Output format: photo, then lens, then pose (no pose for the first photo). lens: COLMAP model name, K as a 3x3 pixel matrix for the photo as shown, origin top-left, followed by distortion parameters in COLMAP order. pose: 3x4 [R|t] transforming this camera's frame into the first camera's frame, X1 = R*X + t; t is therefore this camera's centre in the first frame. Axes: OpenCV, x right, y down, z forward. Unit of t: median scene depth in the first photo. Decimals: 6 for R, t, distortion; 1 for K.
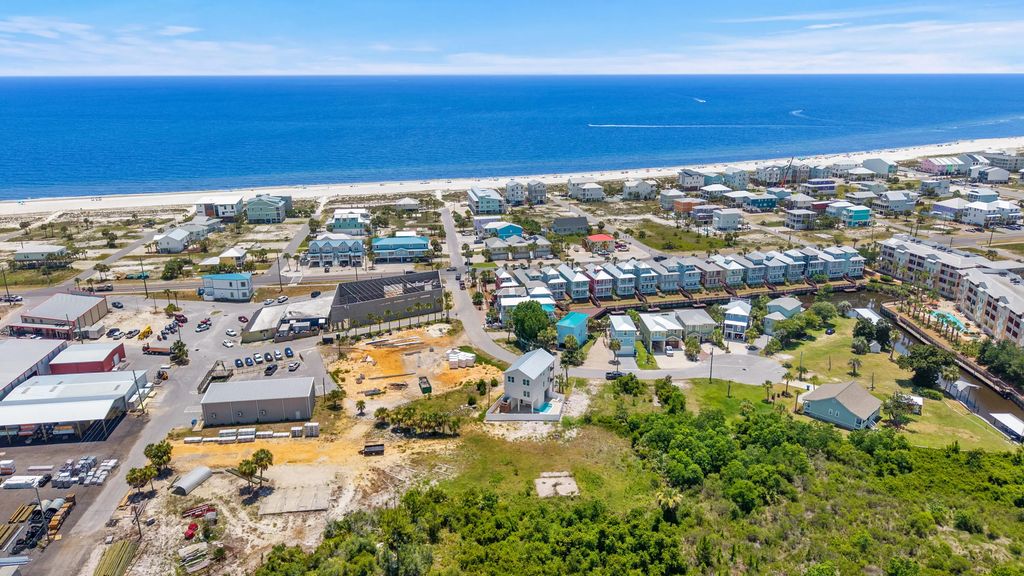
lens RADIAL K [[684.0, 0, 512.0], [0, 684.0, 288.0], [0, 0, 1]] dist [0.039078, -0.047148]
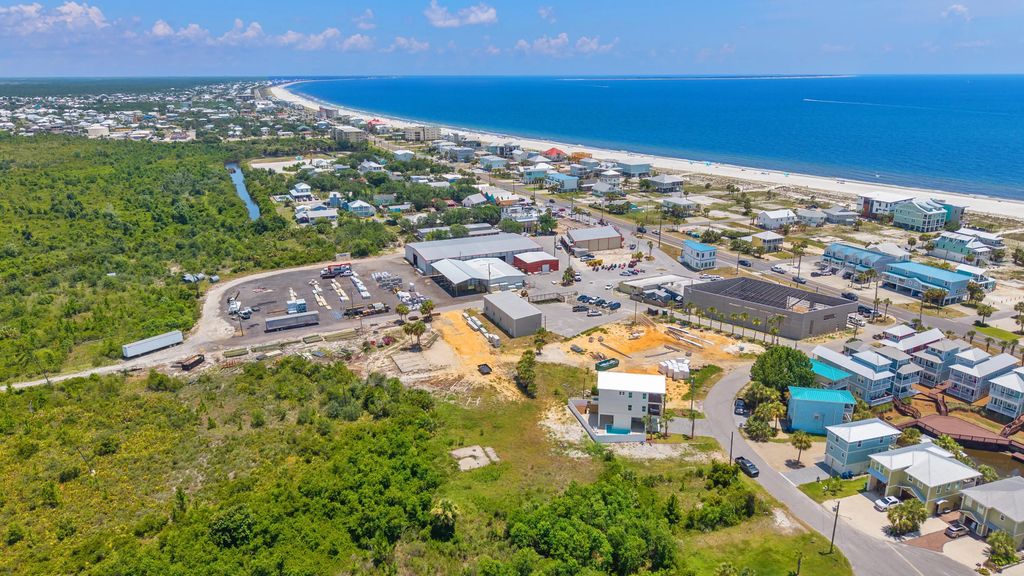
lens RADIAL K [[679.6, 0, 512.0], [0, 679.6, 288.0], [0, 0, 1]] dist [0.072054, -0.106459]
pose [[0.279295, 0.288990, -0.915685, 0.655937], [-0.284764, 0.935662, 0.208438, -0.121329], [0.917008, 0.202539, 0.343619, 0.463067]]
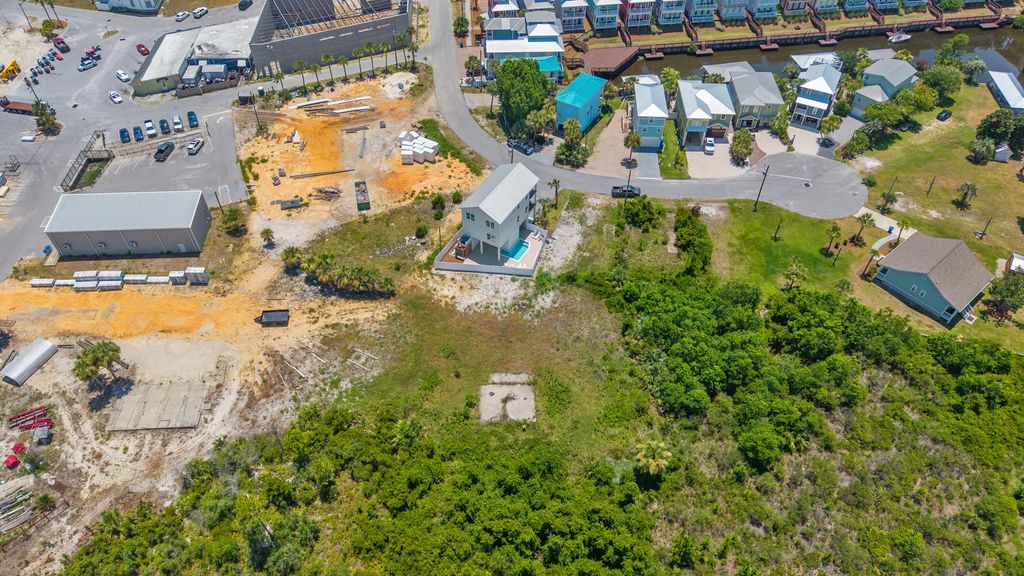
lens RADIAL K [[684.0, 0, 512.0], [0, 684.0, 288.0], [0, 0, 1]] dist [0.039078, -0.047148]
pose [[0.996877, 0.066048, -0.043283, 0.066099], [-0.036205, 0.869391, 0.492796, -0.130073], [0.070178, -0.489690, 0.869068, 0.292500]]
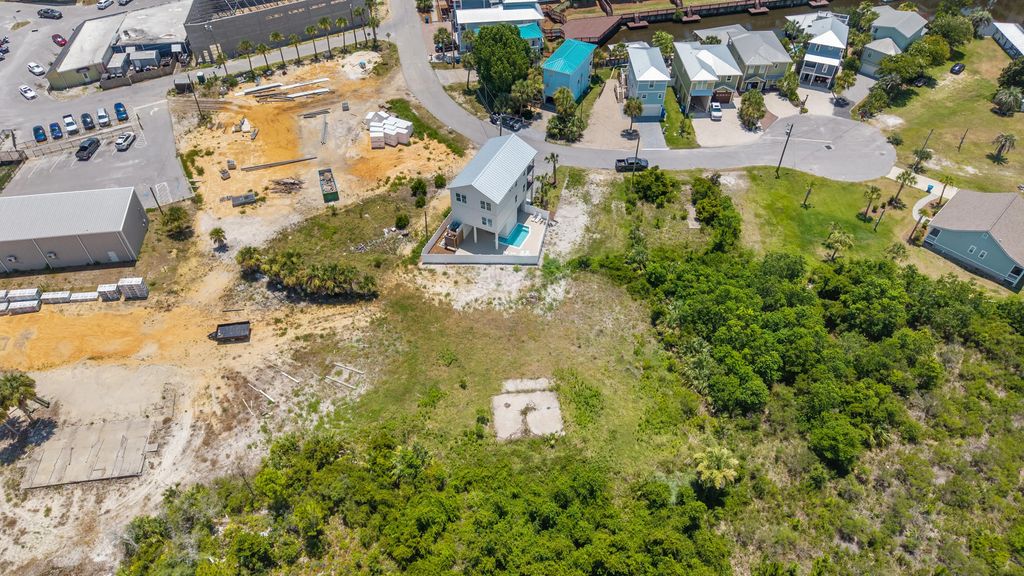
lens RADIAL K [[686.3, 0, 512.0], [0, 686.3, 288.0], [0, 0, 1]] dist [0.022223, -0.019024]
pose [[0.999914, 0.000356, 0.013148, 0.030357], [-0.006572, 0.879397, 0.476044, -0.071075], [-0.011392, -0.476090, 0.879323, 0.362652]]
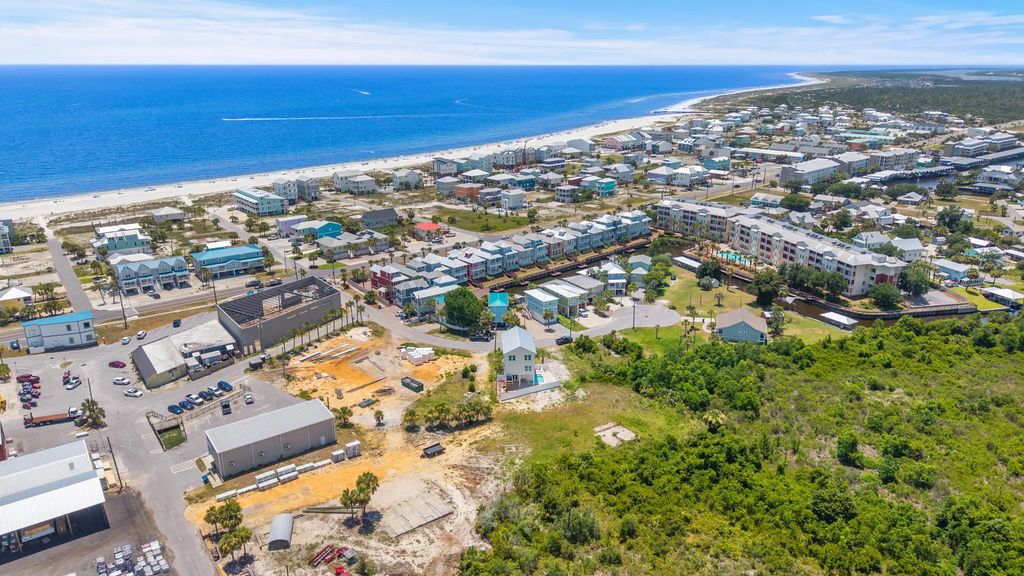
lens RADIAL K [[684.0, 0, 512.0], [0, 684.0, 288.0], [0, 0, 1]] dist [0.039078, -0.047148]
pose [[0.875056, -0.148060, 0.460820, -0.397573], [0.142698, 0.988665, 0.046685, -0.018642], [-0.462509, 0.024906, 0.886265, 0.054931]]
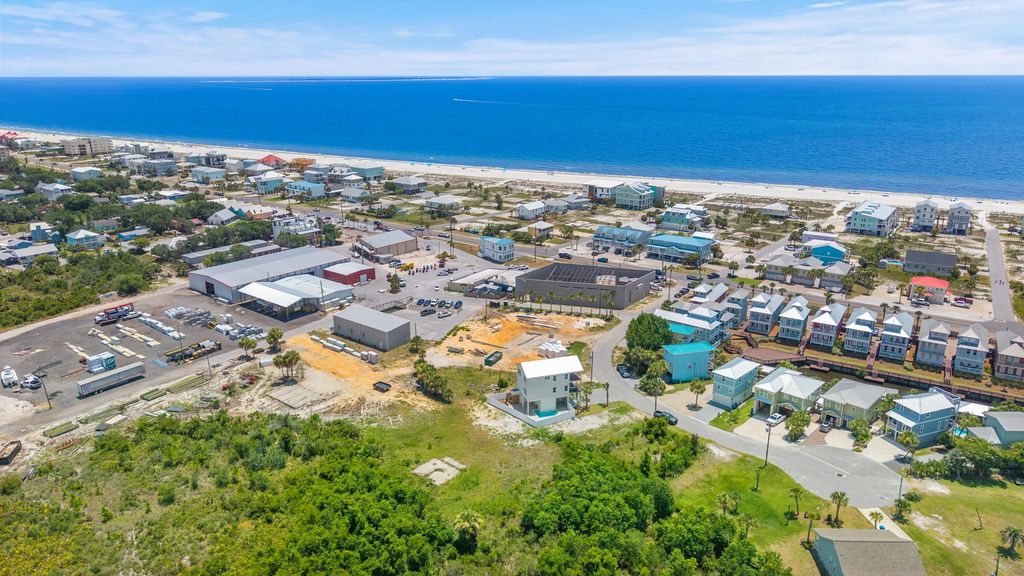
lens RADIAL K [[679.6, 0, 512.0], [0, 679.6, 288.0], [0, 0, 1]] dist [0.072054, -0.106459]
pose [[0.689300, 0.216609, -0.691337, 0.542247], [-0.215778, 0.972331, 0.089507, -0.058606], [0.691596, 0.087478, 0.716967, 0.237597]]
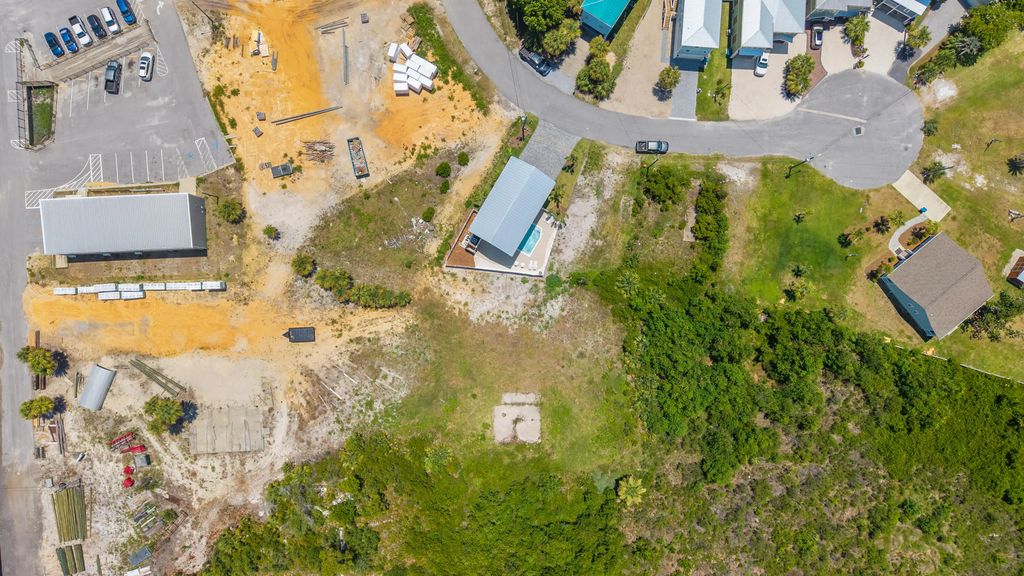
lens RADIAL K [[686.3, 0, 512.0], [0, 686.3, 288.0], [0, 0, 1]] dist [0.022223, -0.019024]
pose [[0.995917, 0.088685, 0.016887, 0.019638], [-0.043040, 0.301995, 0.952337, -0.425187], [0.079358, -0.949175, 0.304579, 0.629724]]
